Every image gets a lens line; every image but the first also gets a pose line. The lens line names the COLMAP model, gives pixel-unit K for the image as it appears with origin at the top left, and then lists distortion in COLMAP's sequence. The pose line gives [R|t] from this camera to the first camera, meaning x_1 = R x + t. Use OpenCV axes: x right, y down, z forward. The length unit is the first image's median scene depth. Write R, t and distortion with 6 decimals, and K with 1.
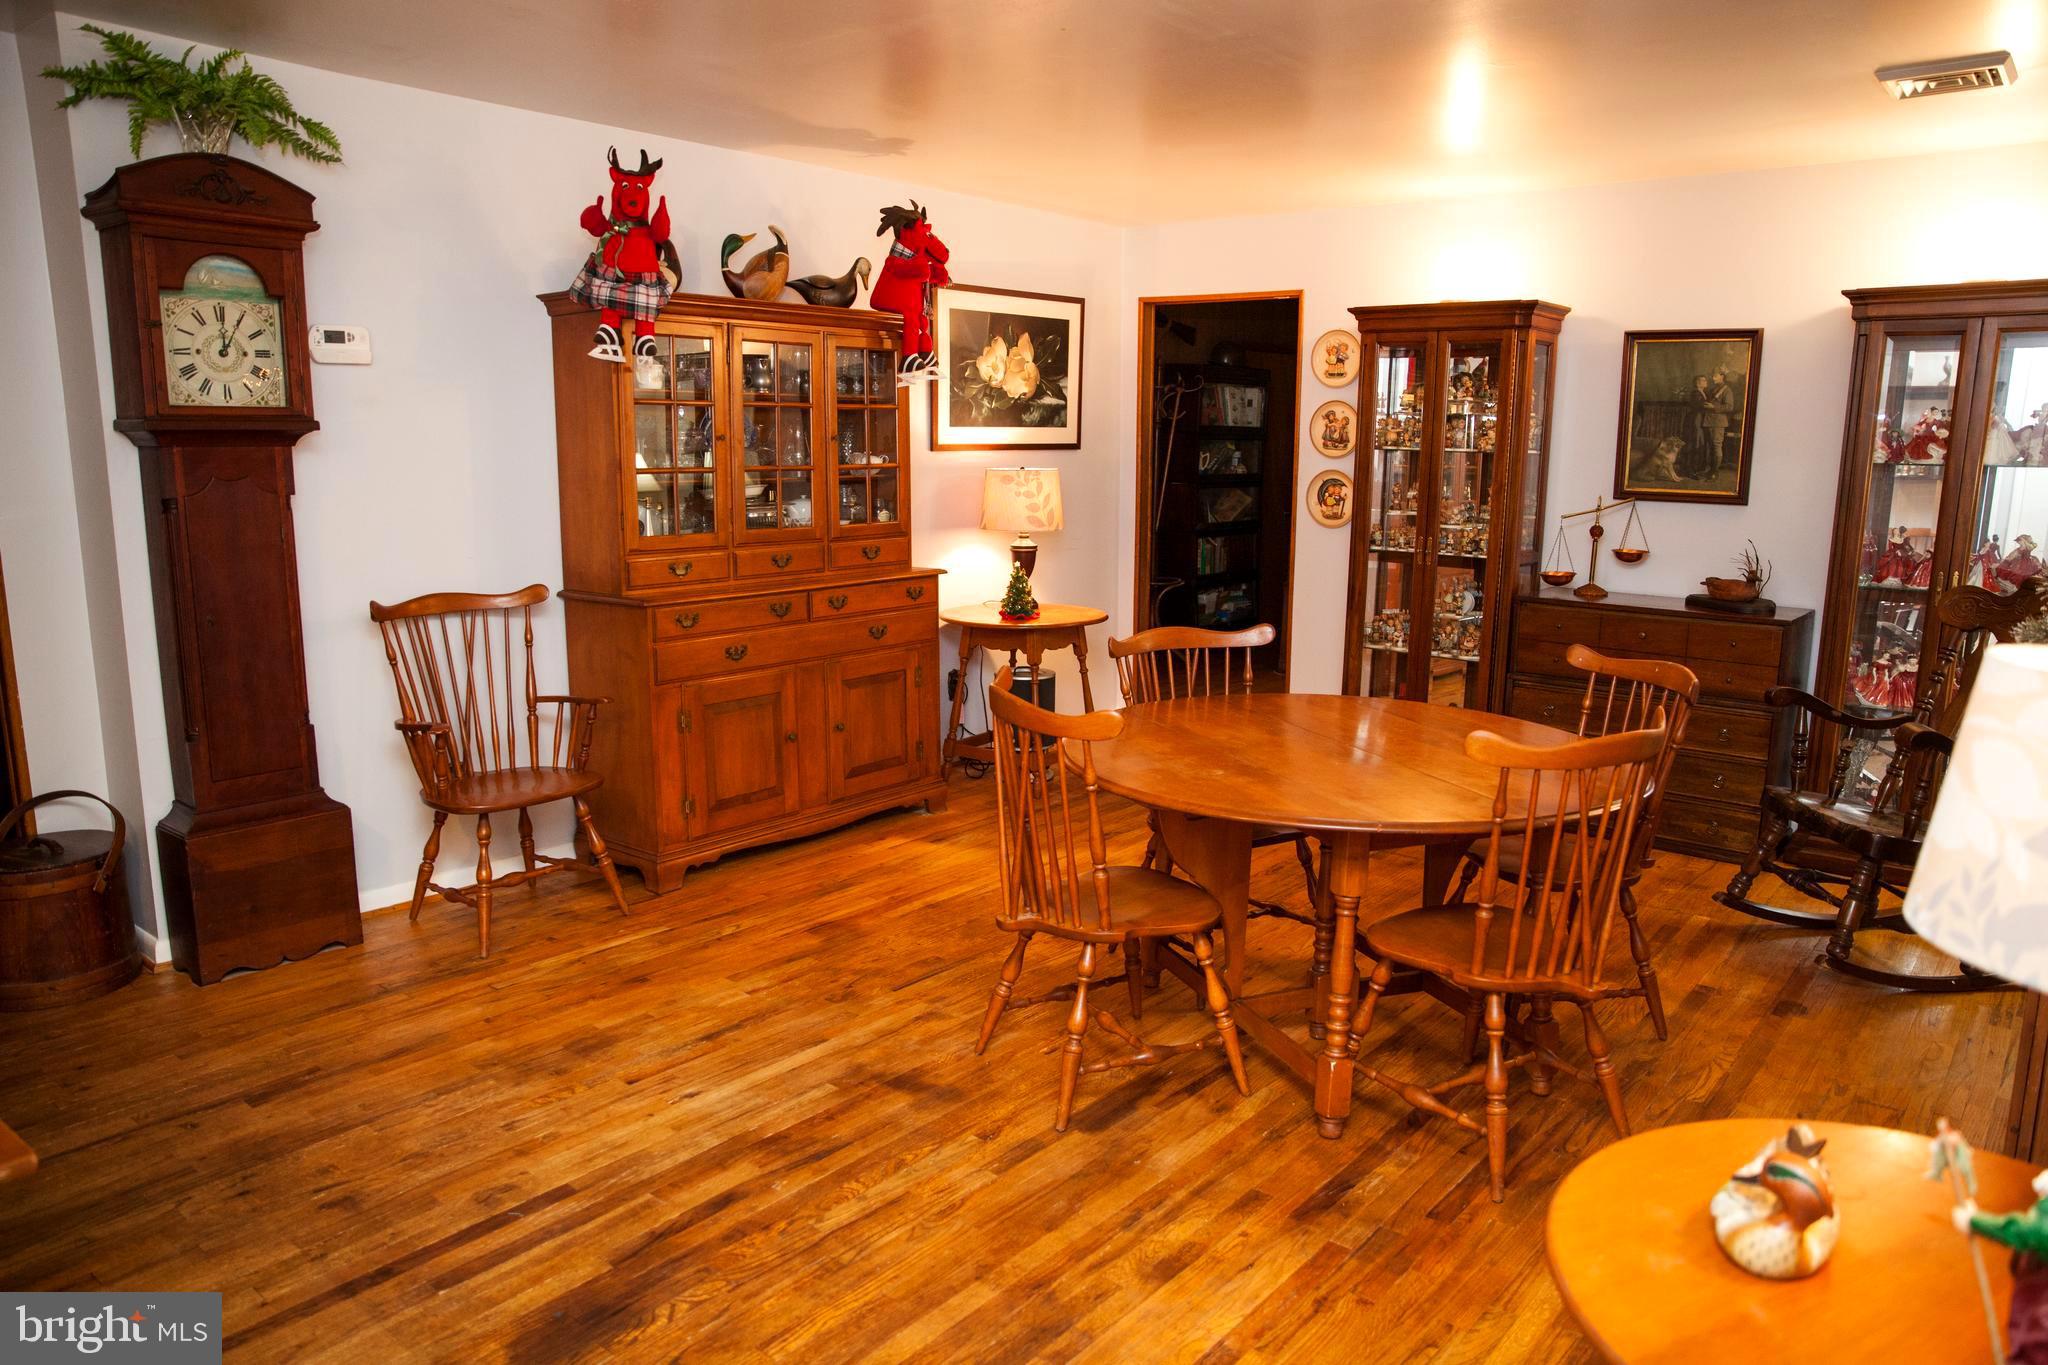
lens RADIAL K [[1385.9, 0, 1021.9], [0, 1385.9, 692.7], [0, 0, 1]] dist [-0.109539, 0.084879]
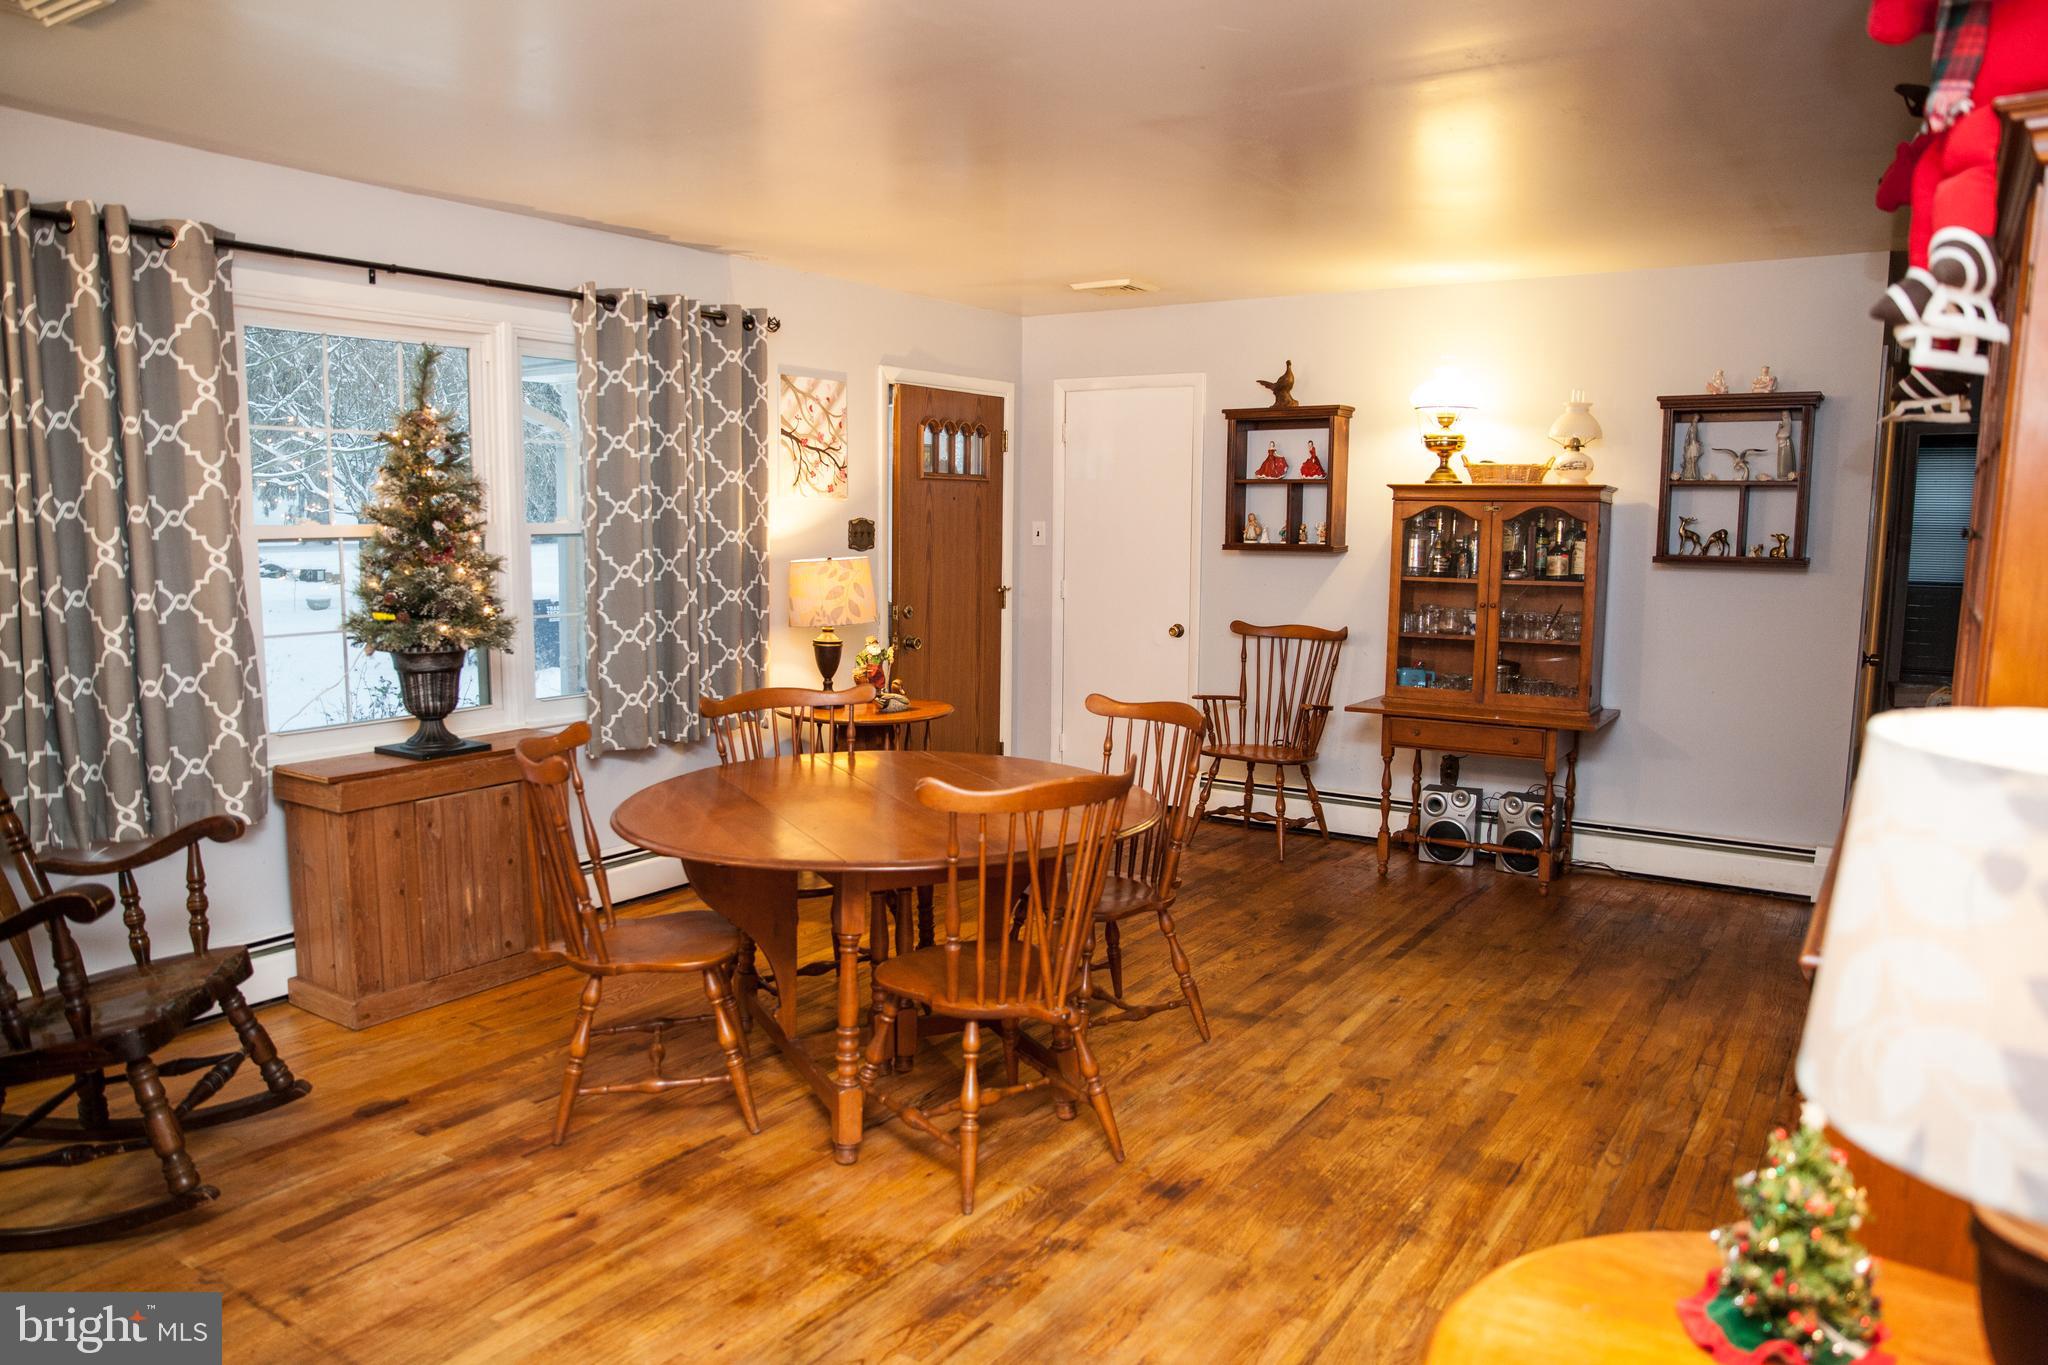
lens RADIAL K [[1385.9, 0, 1021.9], [0, 1385.9, 692.7], [0, 0, 1]] dist [-0.109539, 0.084879]
pose [[-0.995765, -0.008238, -0.091568, 0.208694], [-0.035975, 0.951477, 0.305611, -0.328799], [0.084607, 0.307611, -0.947743, 1.773930]]
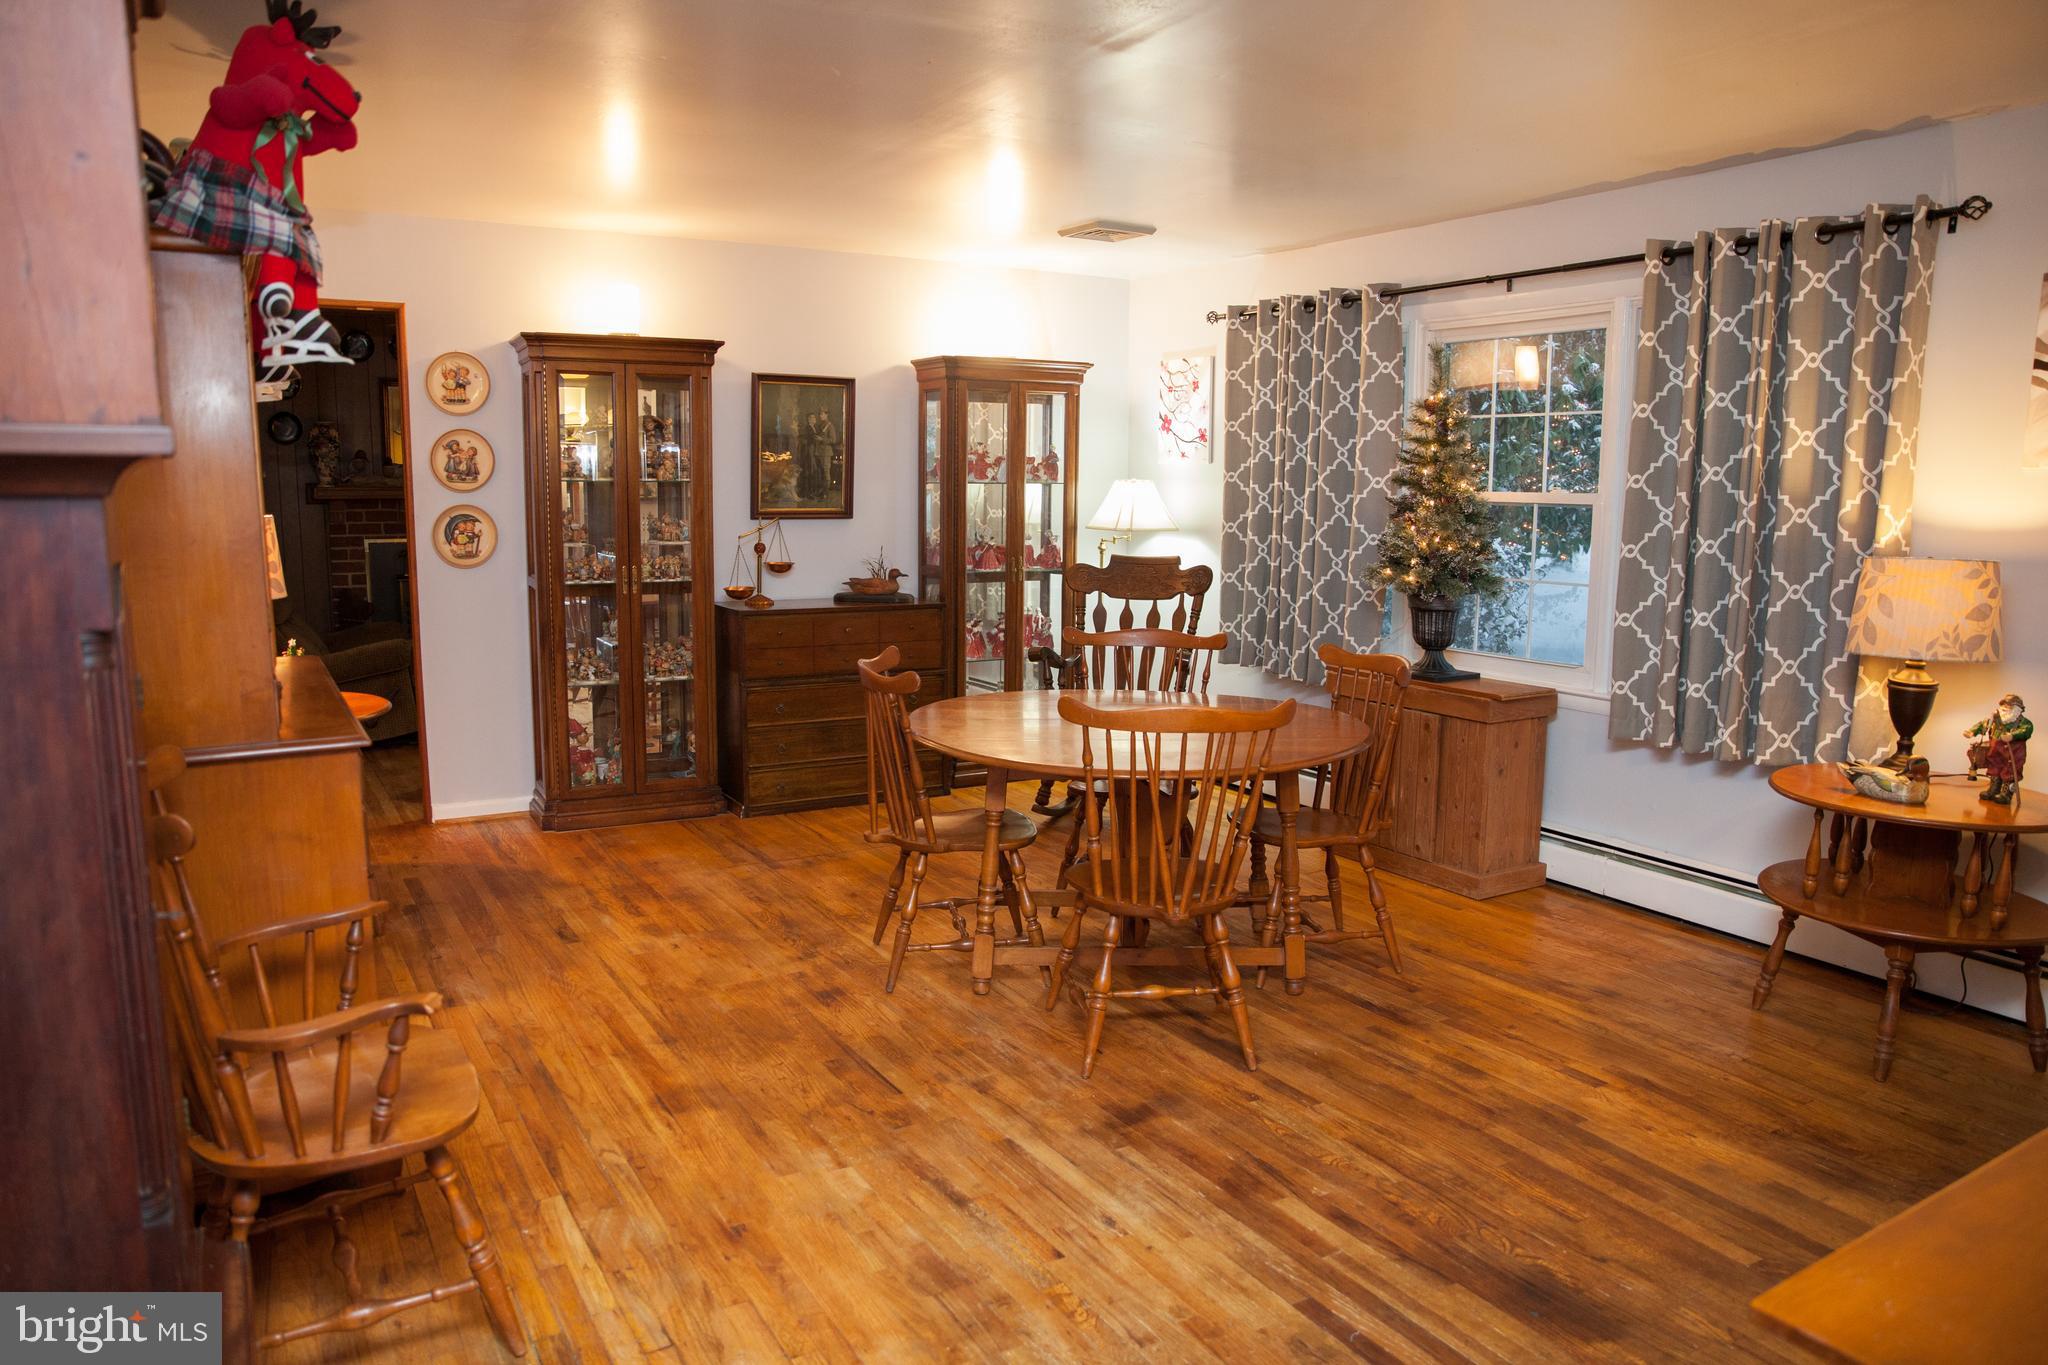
lens RADIAL K [[1385.9, 0, 1021.9], [0, 1385.9, 692.7], [0, 0, 1]] dist [-0.109539, 0.084879]
pose [[0.343398, -0.151435, 0.926901, -0.839128], [0.165268, 0.981258, 0.099088, -0.111887], [-0.924535, 0.119161, 0.361989, 0.567034]]
